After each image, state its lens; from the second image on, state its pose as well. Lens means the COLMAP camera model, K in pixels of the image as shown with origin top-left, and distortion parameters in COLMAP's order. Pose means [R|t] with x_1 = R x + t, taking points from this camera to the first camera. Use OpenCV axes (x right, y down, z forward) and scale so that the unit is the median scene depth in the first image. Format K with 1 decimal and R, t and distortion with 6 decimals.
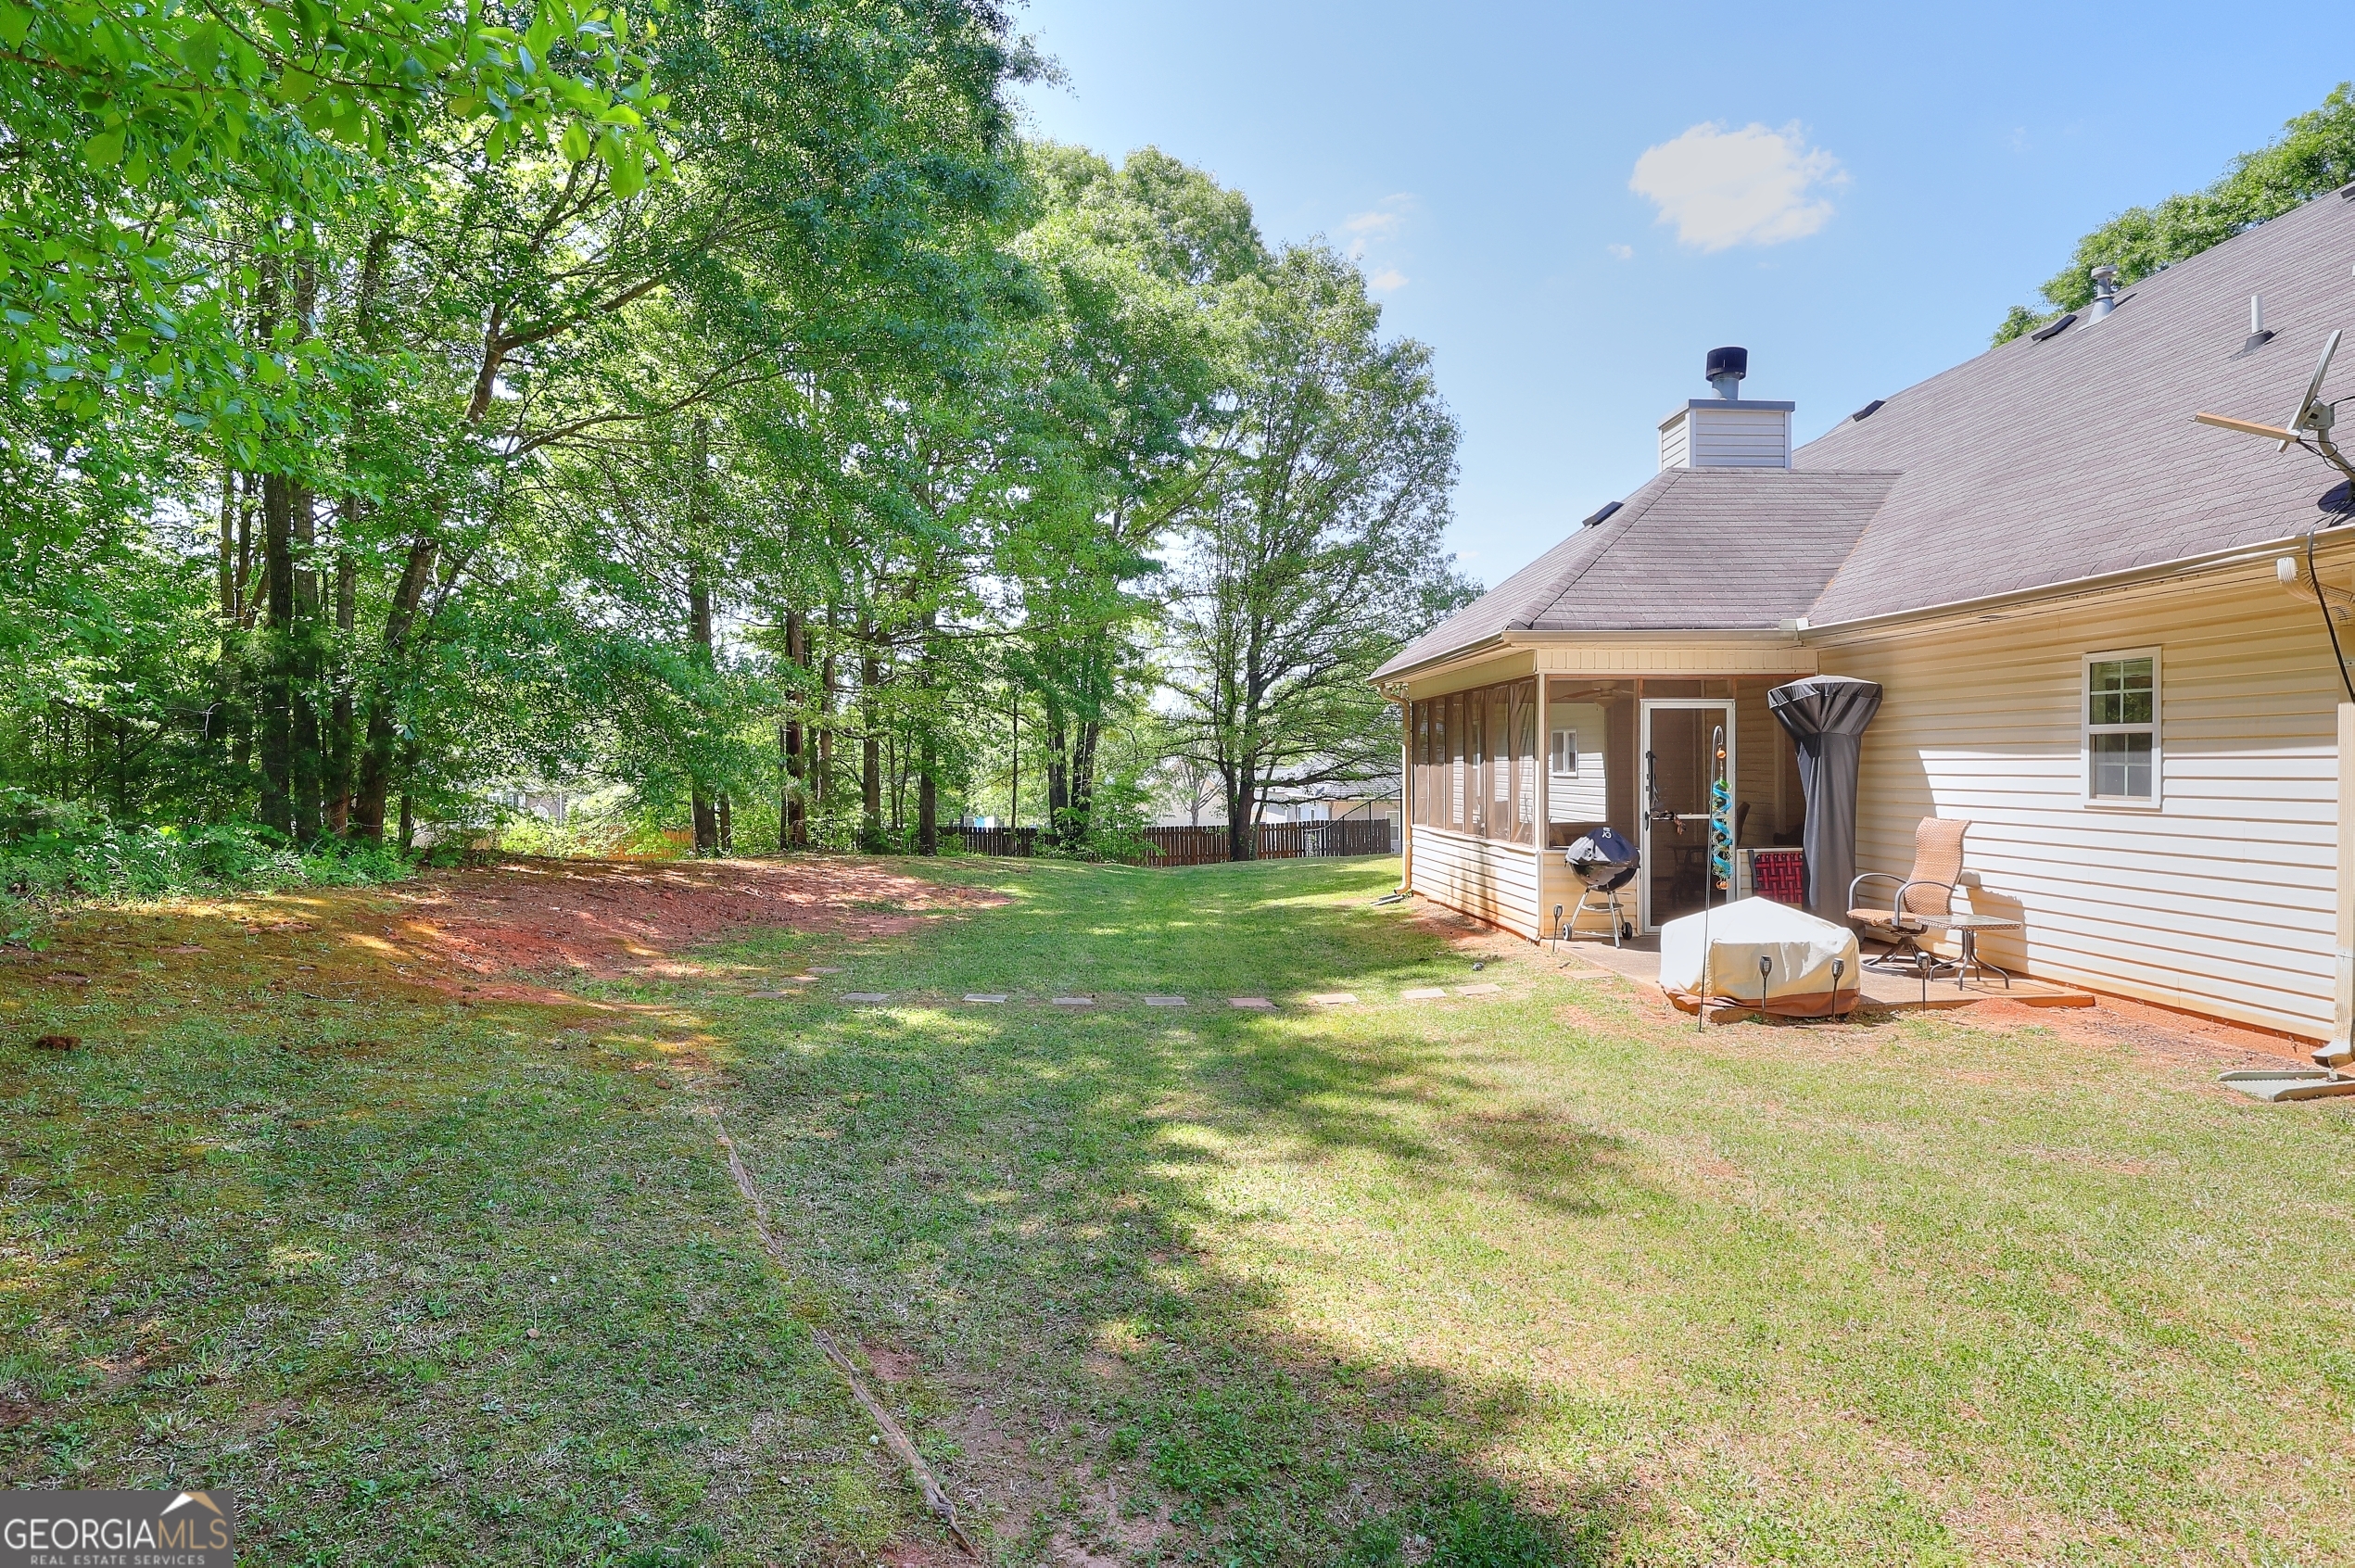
lens RADIAL K [[1247.8, 0, 1177.3], [0, 1247.8, 774.1], [0, 0, 1]] dist [0.005824, -0.000261]
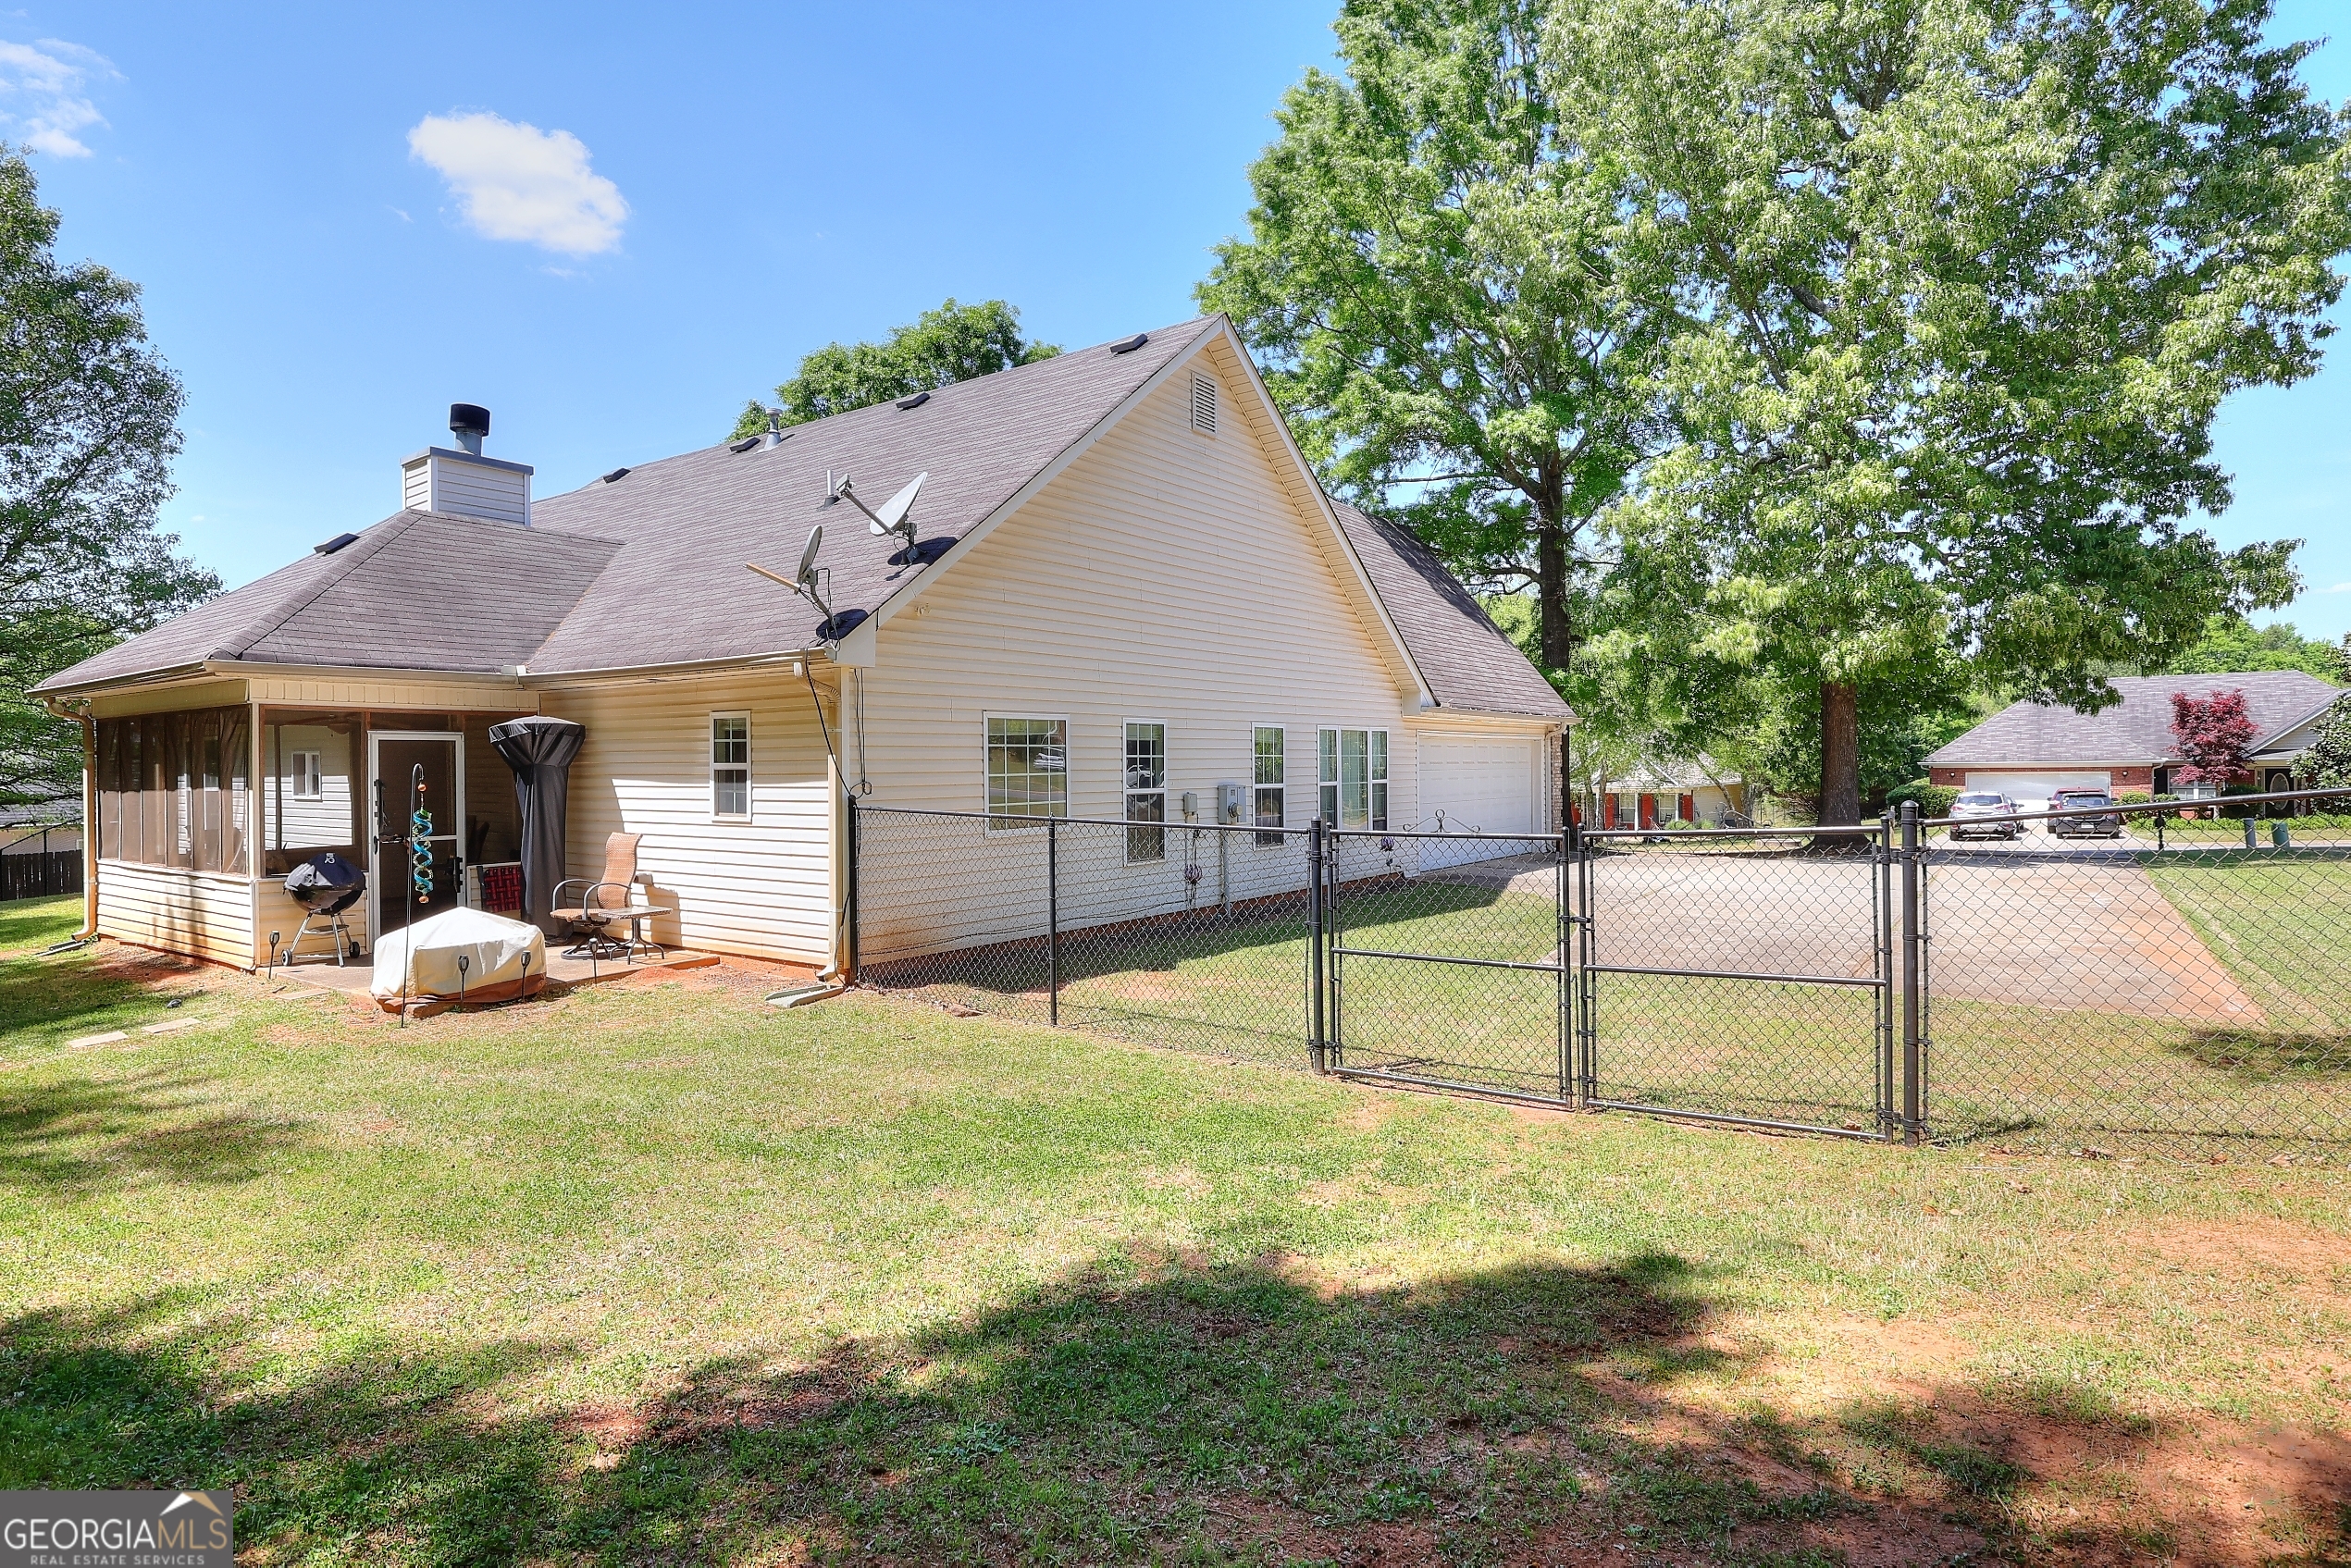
lens RADIAL K [[1245.6, 0, 1175.3], [0, 1245.6, 774.2], [0, 0, 1]] dist [0.005824, -0.000261]
pose [[0.635254, -0.005183, 0.772286, -0.014798], [0.010725, 0.999940, -0.002111, -0.013945], [-0.772229, 0.009624, 0.635271, -0.214687]]
